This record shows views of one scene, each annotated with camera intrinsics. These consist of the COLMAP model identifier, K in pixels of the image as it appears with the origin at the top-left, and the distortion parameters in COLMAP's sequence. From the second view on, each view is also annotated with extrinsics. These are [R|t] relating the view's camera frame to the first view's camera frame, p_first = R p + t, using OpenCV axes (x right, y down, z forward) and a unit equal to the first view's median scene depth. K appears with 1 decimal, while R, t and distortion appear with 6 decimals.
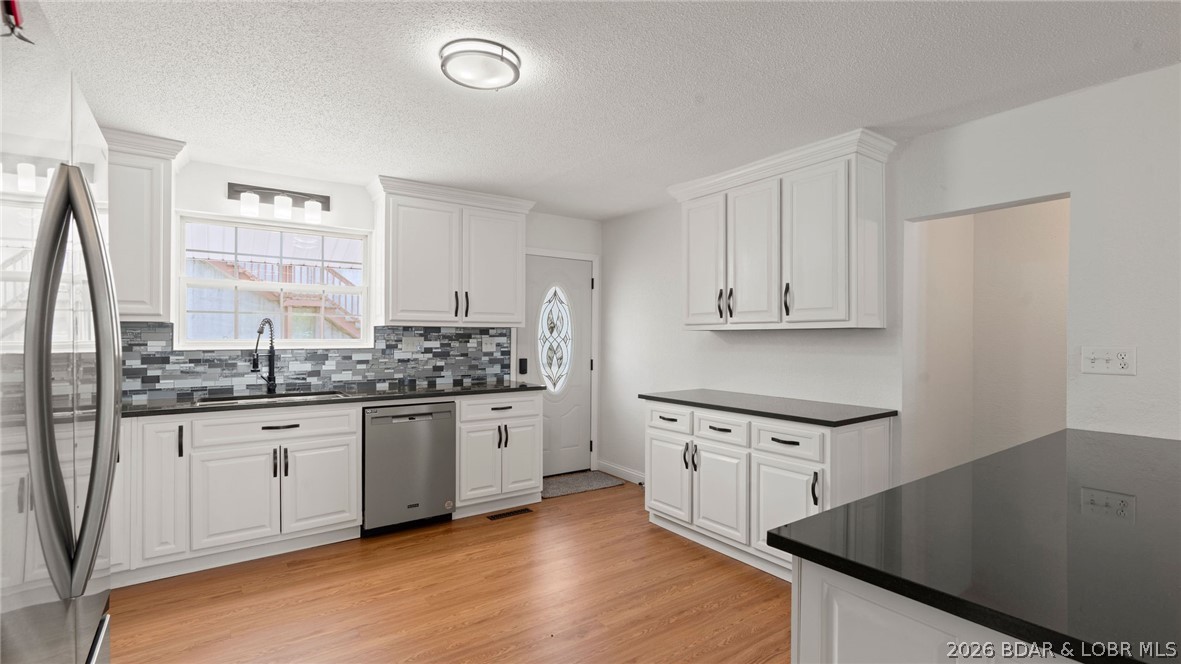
lens RADIAL K [[536.1, 0, 596.0], [0, 536.1, 332.1], [0, 0, 1]] dist [-0.009585, 0.003818]
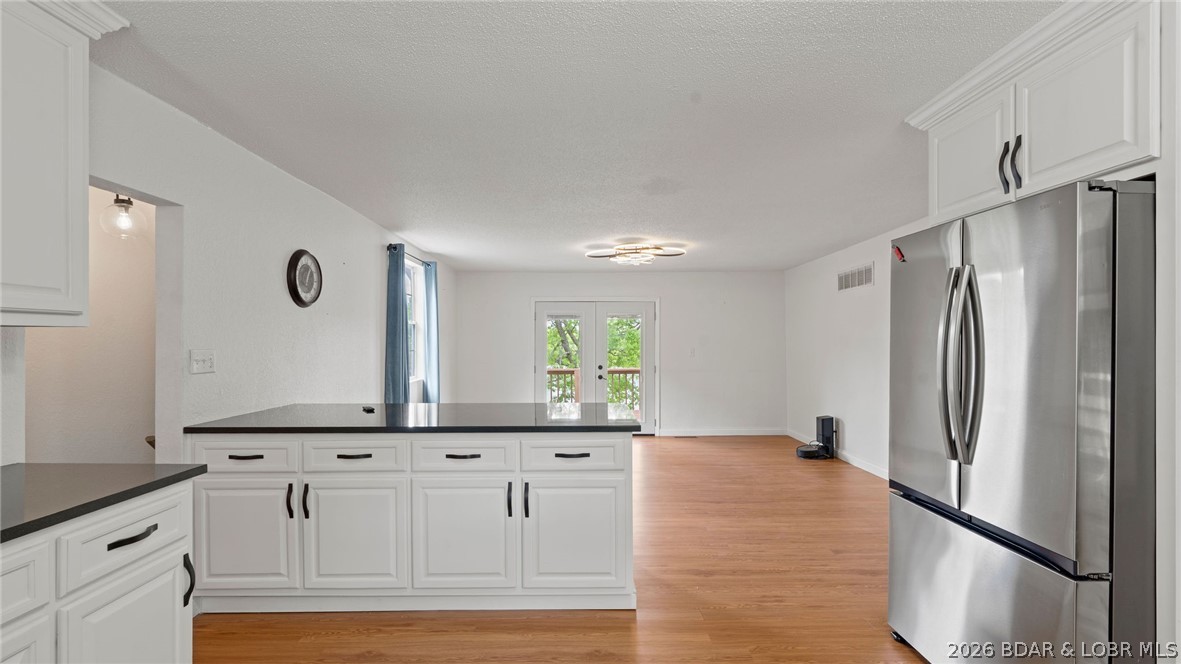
lens RADIAL K [[536.1, 0, 583.3], [0, 536.1, 340.6], [0, 0, 1]] dist [-0.009585, 0.003818]
pose [[-0.807195, -0.002499, 0.590280, -0.241058], [-0.007443, 0.999955, -0.005945, 0.004719], [-0.590238, -0.009192, -0.807177, 0.860469]]
